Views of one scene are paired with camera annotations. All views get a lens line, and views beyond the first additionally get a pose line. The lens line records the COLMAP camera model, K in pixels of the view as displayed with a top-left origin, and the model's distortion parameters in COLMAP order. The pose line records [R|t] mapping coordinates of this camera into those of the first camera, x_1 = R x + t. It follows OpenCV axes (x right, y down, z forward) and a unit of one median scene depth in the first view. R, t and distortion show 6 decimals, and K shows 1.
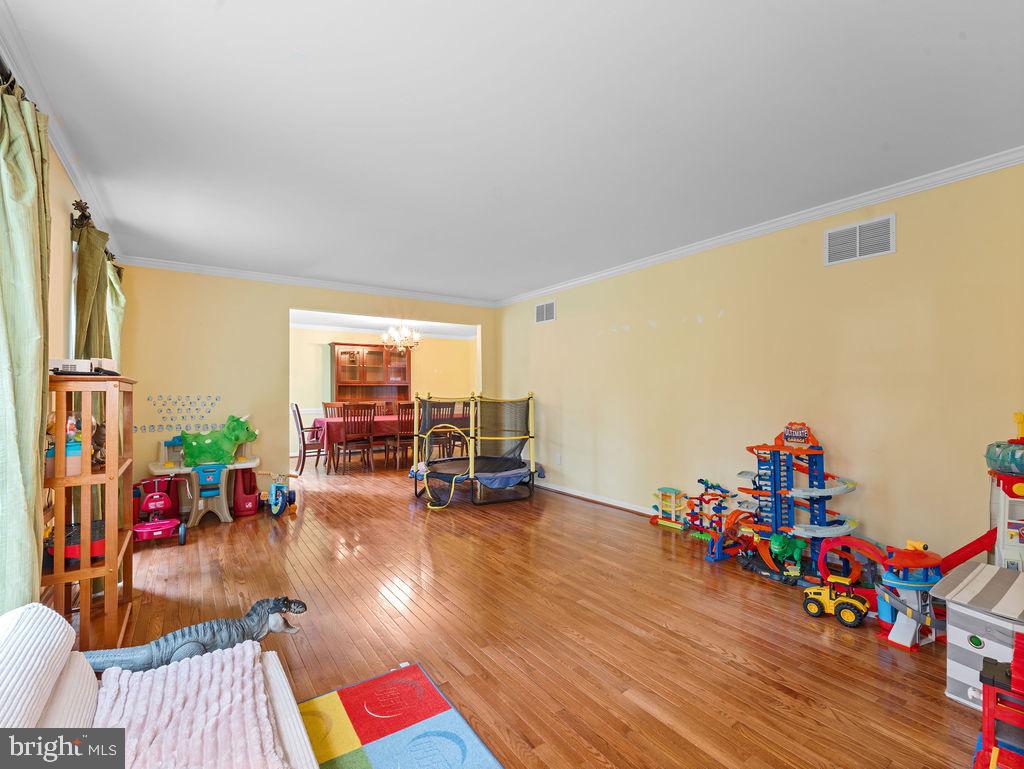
lens RADIAL K [[475.1, 0, 510.9], [0, 475.1, 386.3], [0, 0, 1]] dist [0.000882, -0.002591]
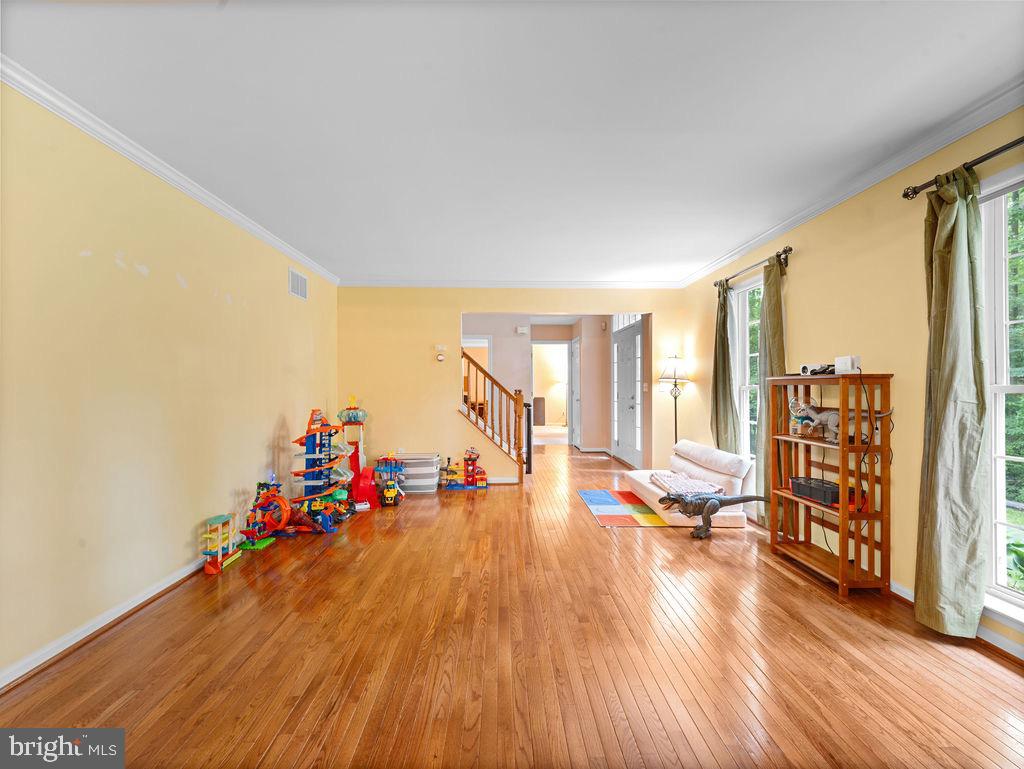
lens RADIAL K [[475.1, 0, 511.0], [0, 475.1, 383.7], [0, 0, 1]] dist [0.000882, -0.002591]
pose [[-0.835766, 0.003555, 0.549074, -0.562375], [0.001107, 0.999988, -0.004788, 0.011705], [-0.549084, -0.003394, -0.835760, 1.678465]]
